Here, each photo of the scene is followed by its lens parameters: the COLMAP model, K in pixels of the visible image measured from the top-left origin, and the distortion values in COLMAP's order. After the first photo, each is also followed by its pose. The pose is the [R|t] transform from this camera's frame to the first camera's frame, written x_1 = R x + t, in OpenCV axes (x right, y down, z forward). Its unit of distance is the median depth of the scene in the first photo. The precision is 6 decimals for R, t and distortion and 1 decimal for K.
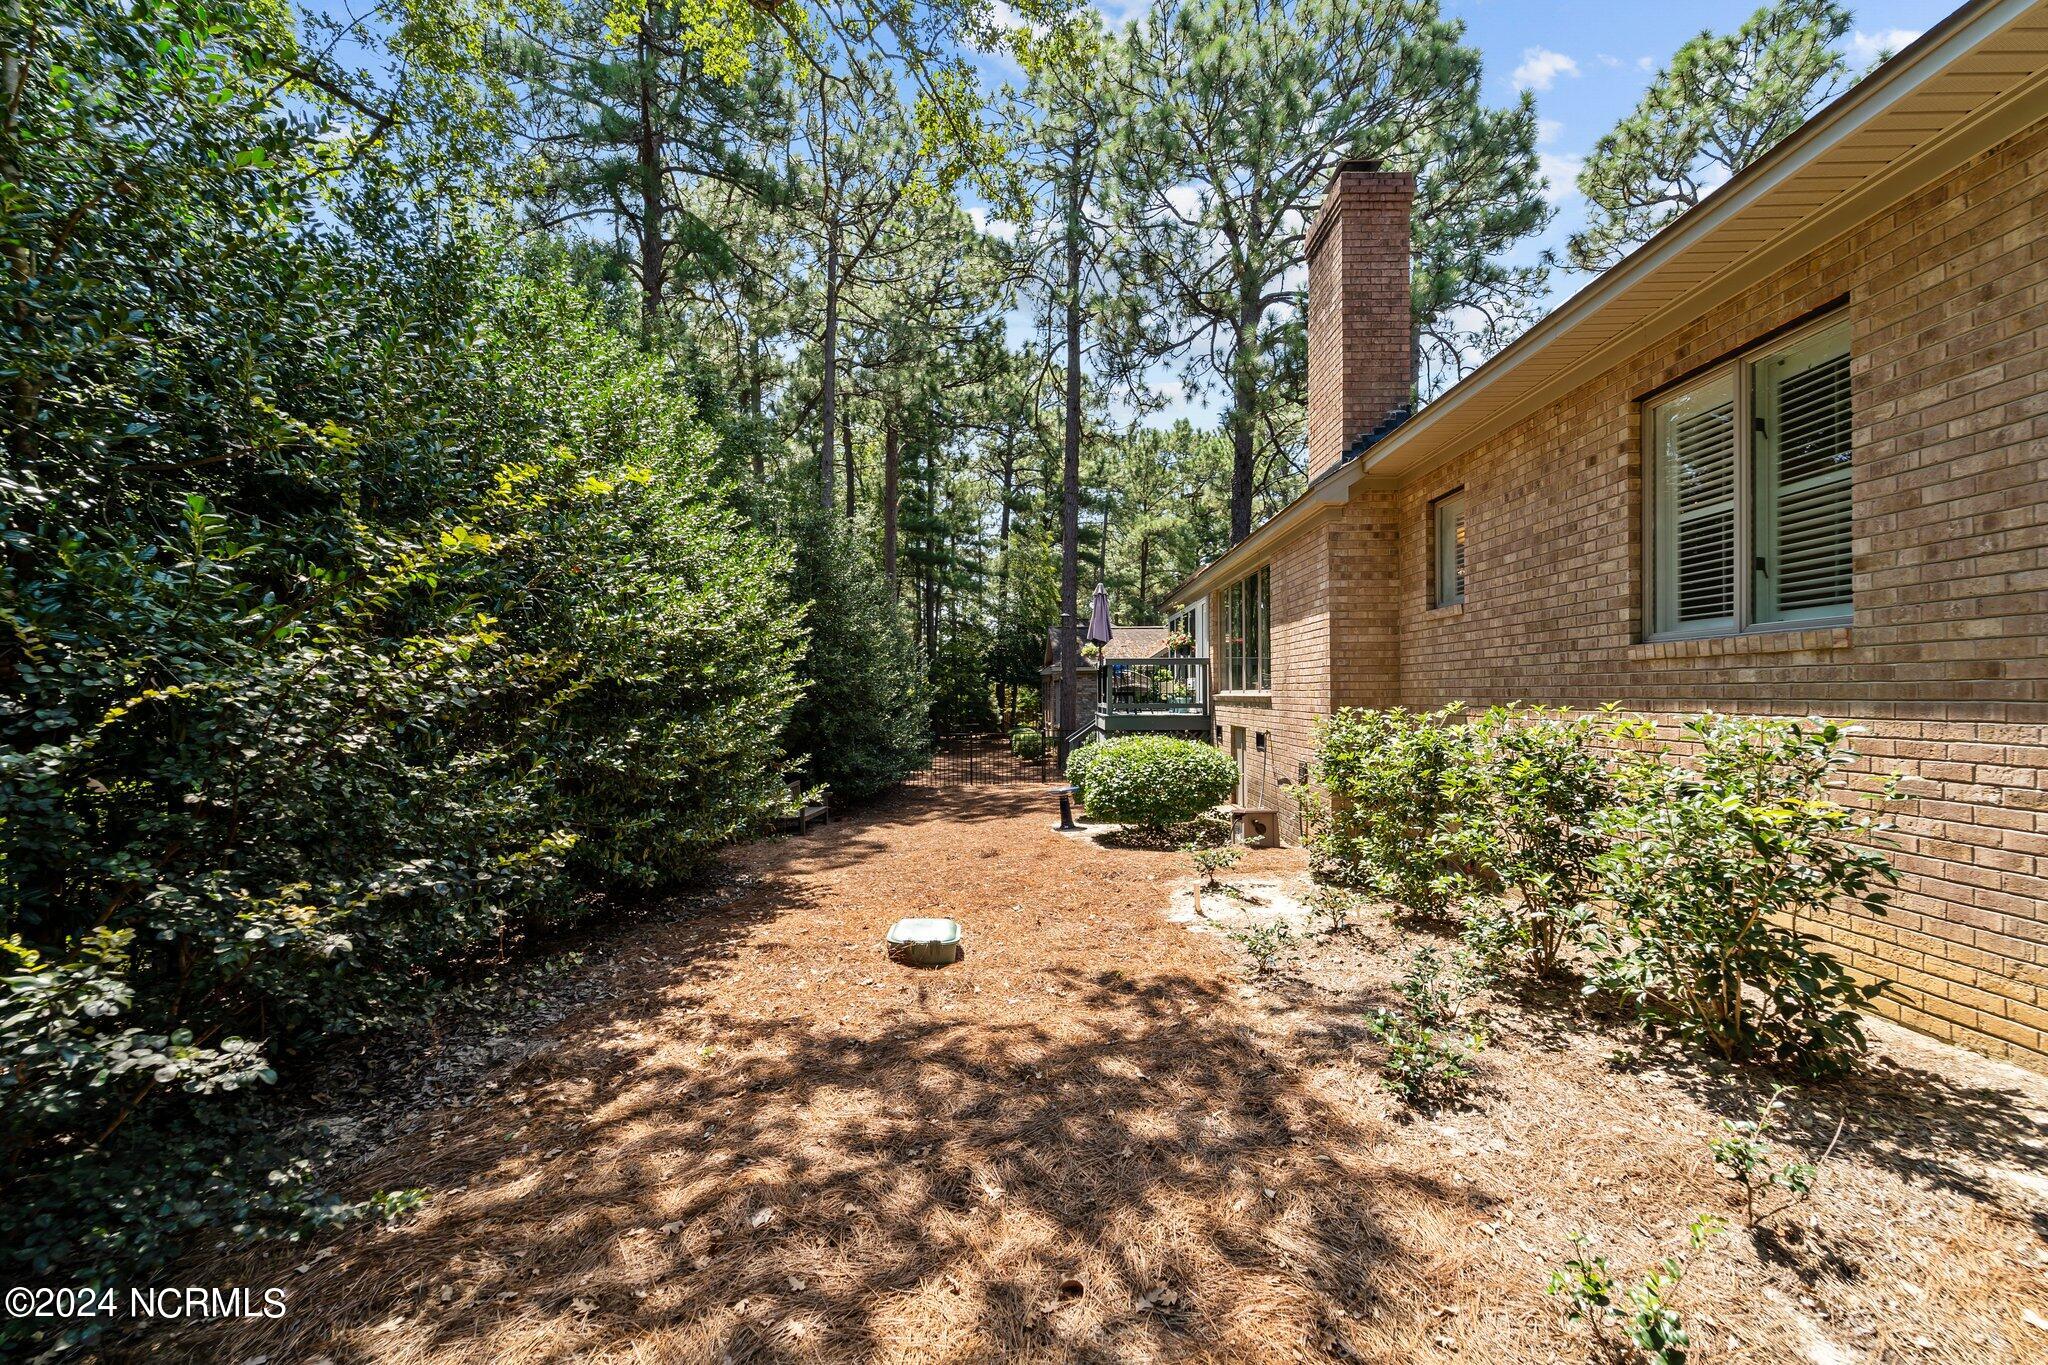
lens RADIAL K [[835.3, 0, 1026.1], [0, 835.3, 689.4], [0, 0, 1]] dist [0.001528, -0.000450]
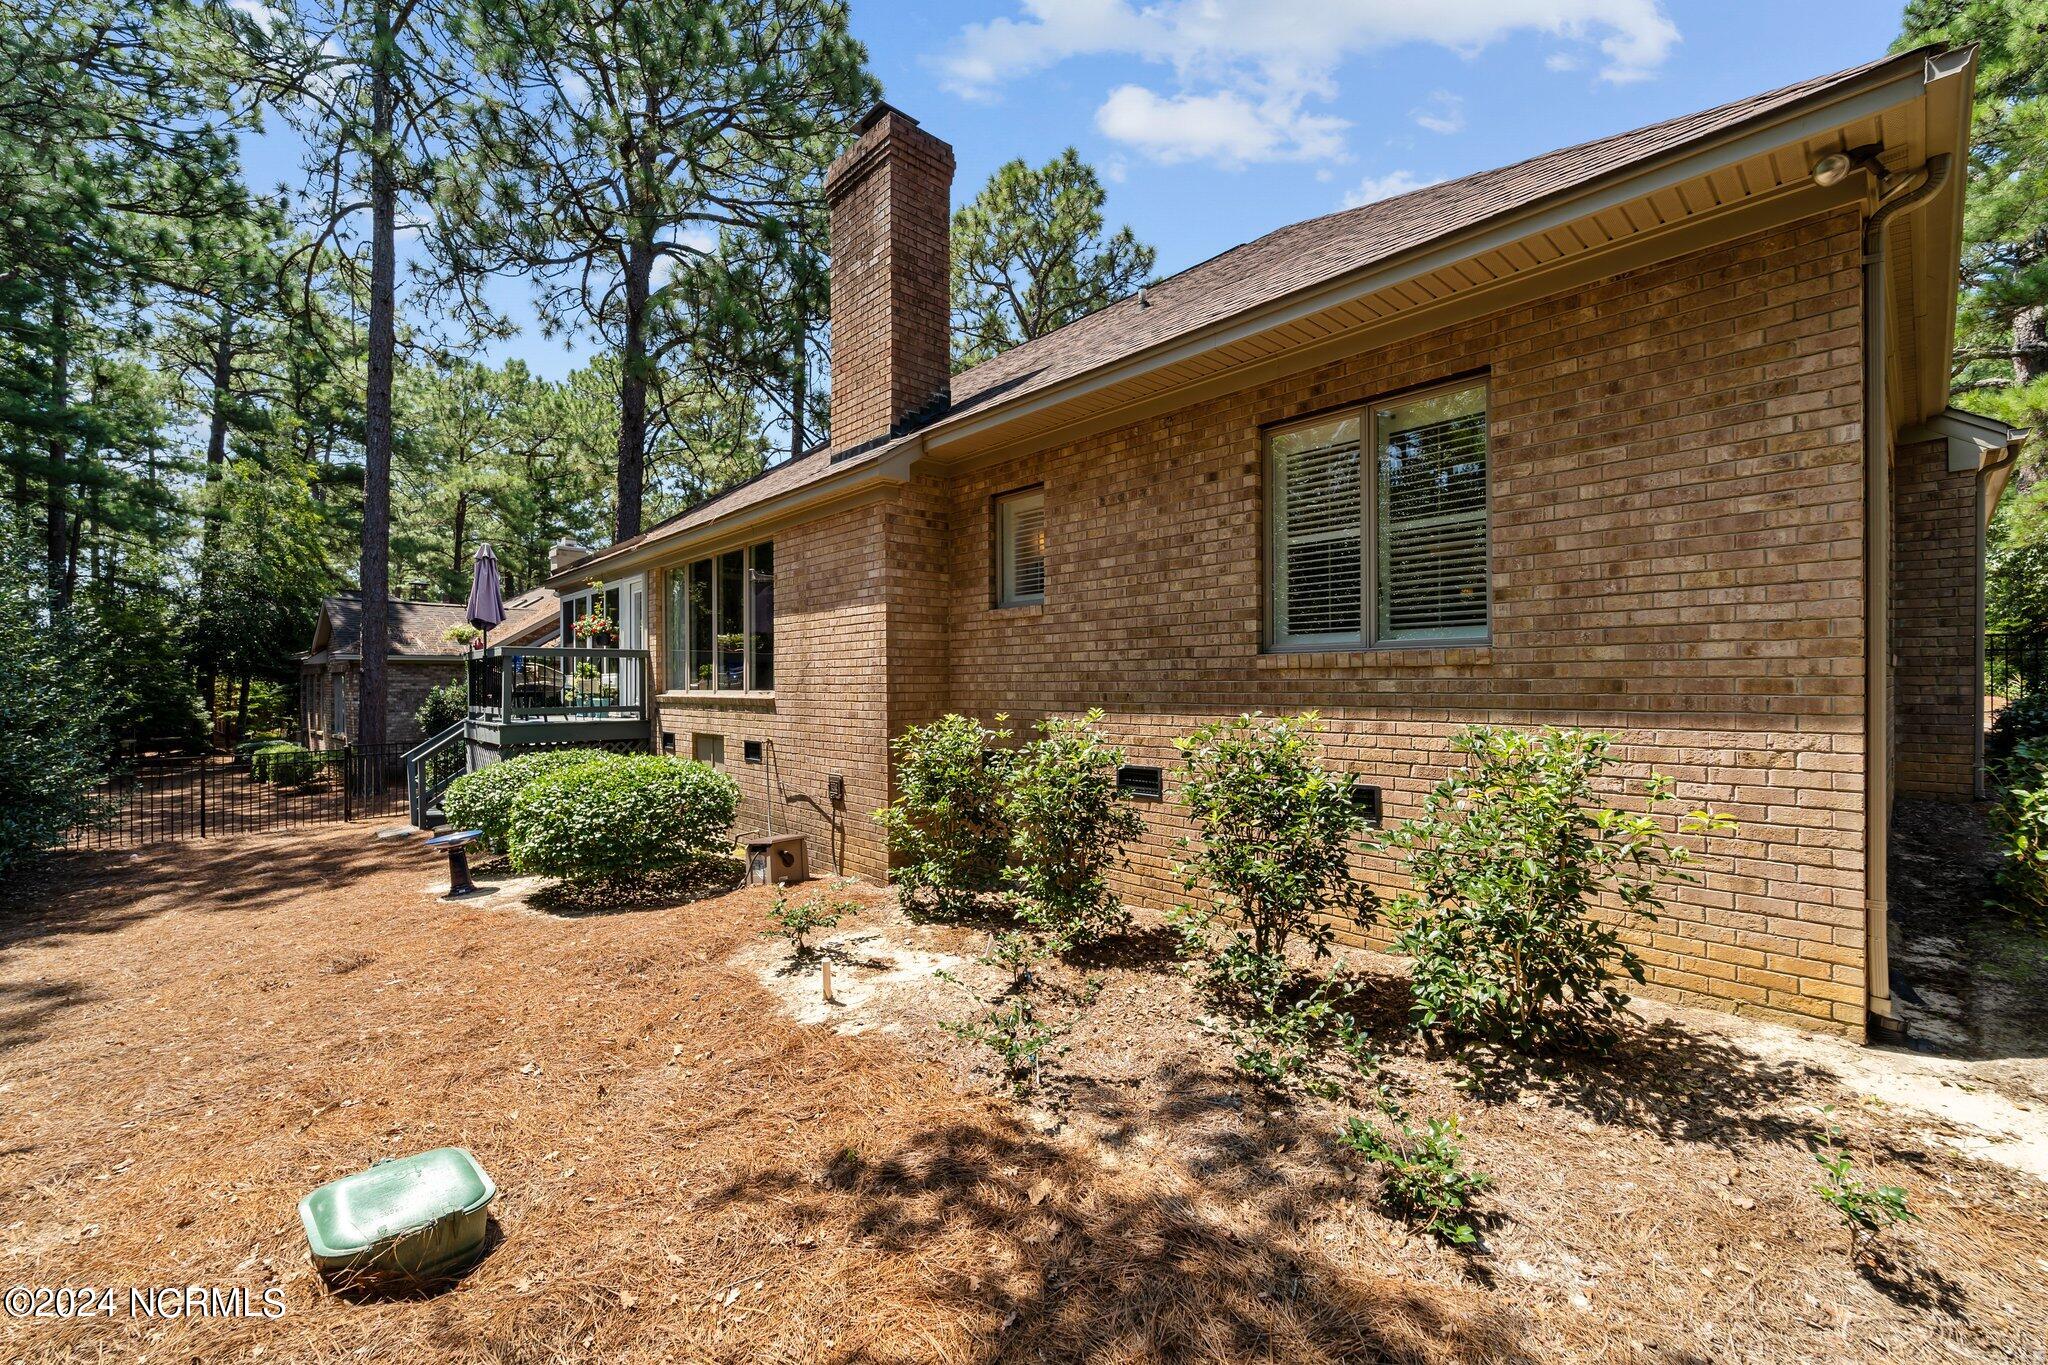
lens RADIAL K [[835.3, 0, 1026.3], [0, 835.3, 680.6], [0, 0, 1]] dist [0.001528, -0.000450]
pose [[0.720364, 0.003336, 0.693589, -0.164558], [-0.001783, 0.999994, -0.002958, -0.011848], [-0.693594, 0.000894, 0.720365, 0.317452]]
